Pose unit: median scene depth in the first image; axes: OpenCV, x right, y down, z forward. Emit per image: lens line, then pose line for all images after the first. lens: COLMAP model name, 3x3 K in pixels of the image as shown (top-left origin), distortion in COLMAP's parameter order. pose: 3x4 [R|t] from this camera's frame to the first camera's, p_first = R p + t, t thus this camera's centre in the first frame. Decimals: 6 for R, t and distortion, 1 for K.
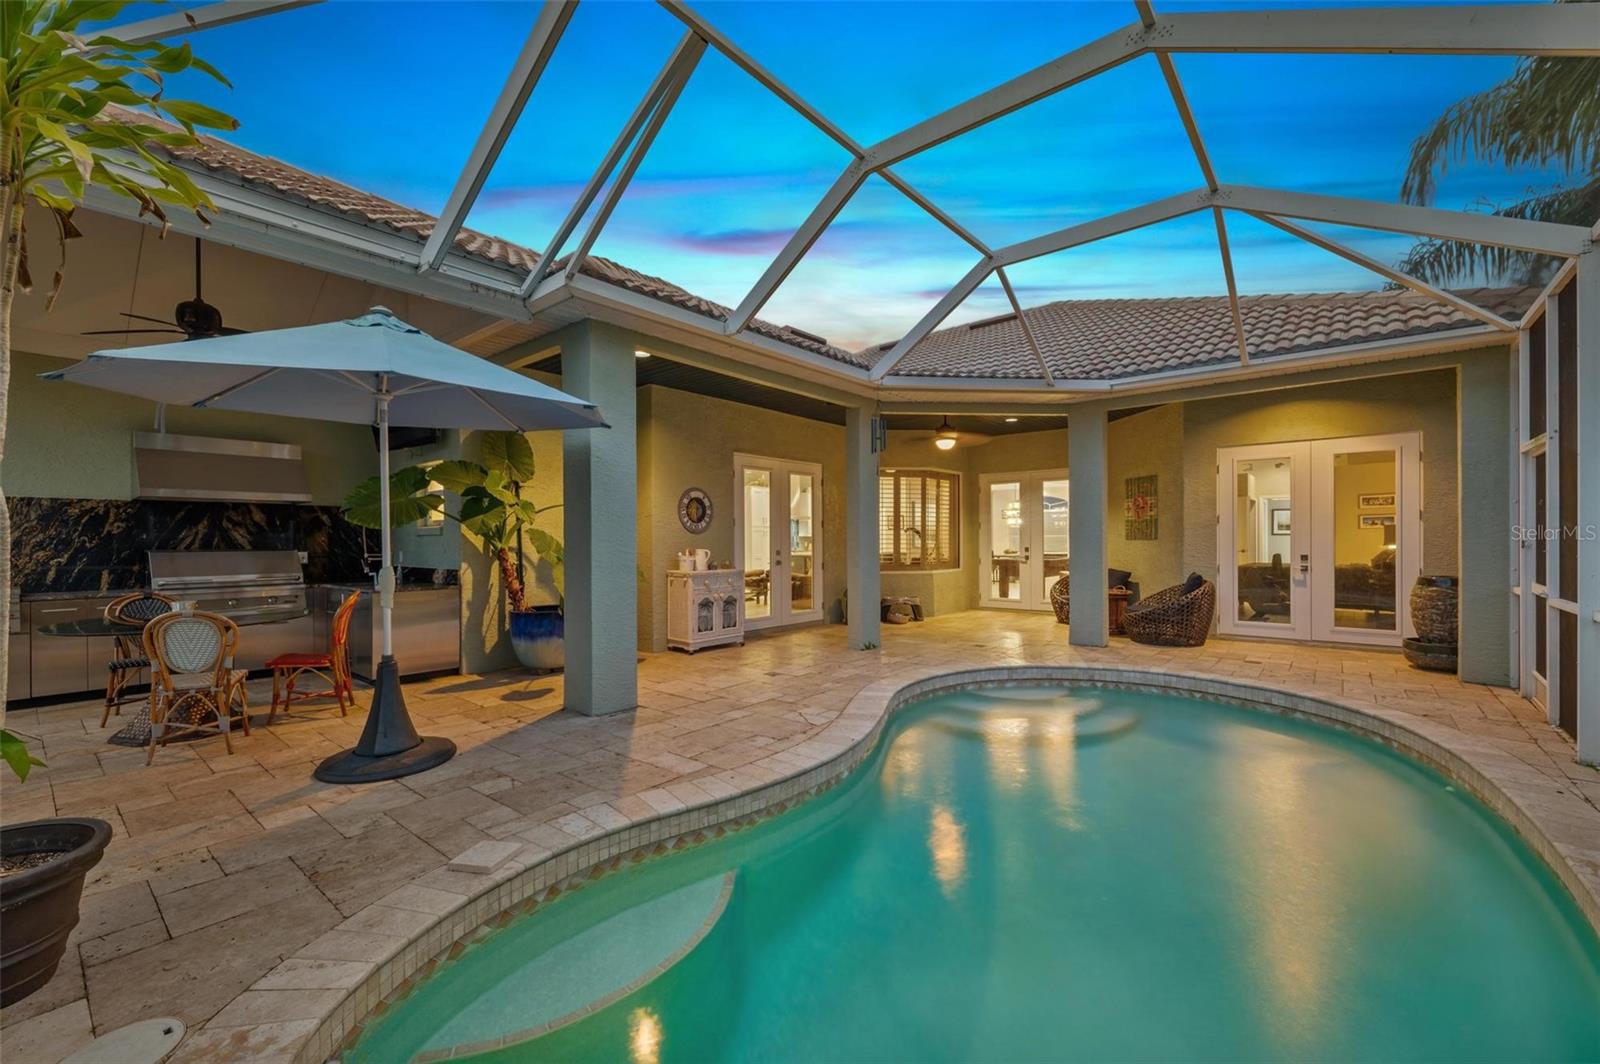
lens RADIAL K [[650.7, 0, 806.5], [0, 650.7, 533.2], [0, 0, 1]] dist [0.000543, -0.000253]
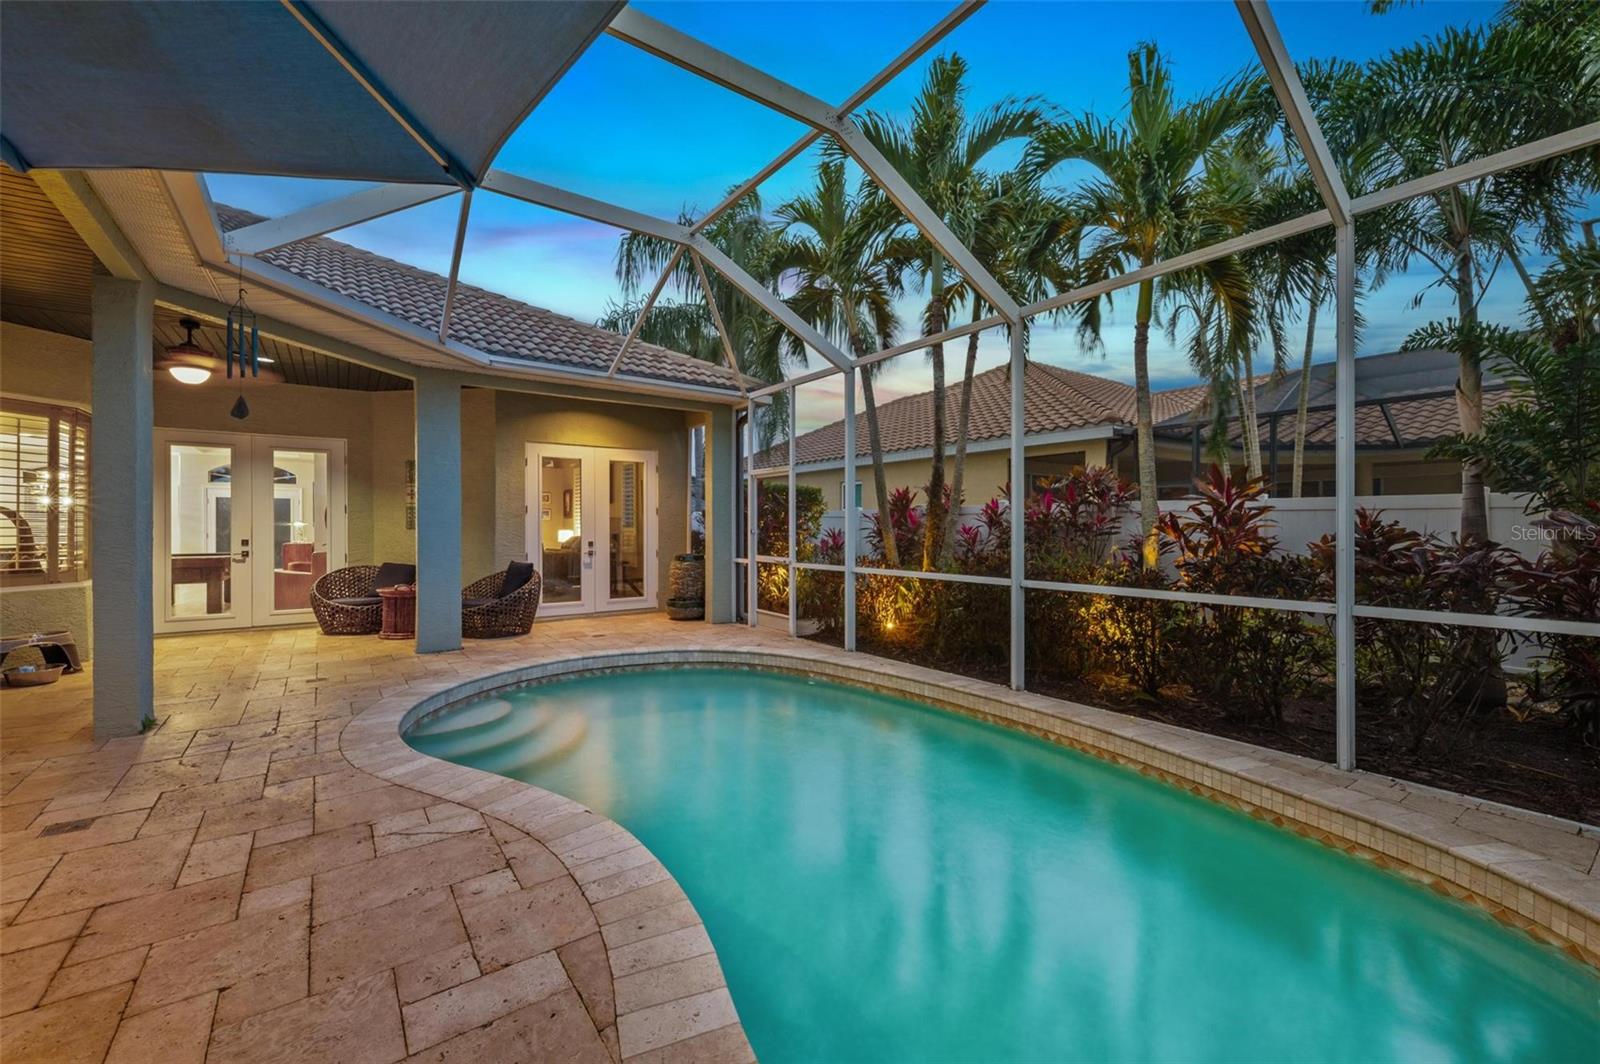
lens RADIAL K [[650.7, 0, 806.5], [0, 650.7, 533.2], [0, 0, 1]] dist [0.000543, -0.000253]
pose [[0.236803, -0.005506, 0.971542, -0.433208], [-0.011194, 0.999902, 0.008395, 0.004281], [-0.971493, -0.012864, 0.236718, 0.471139]]
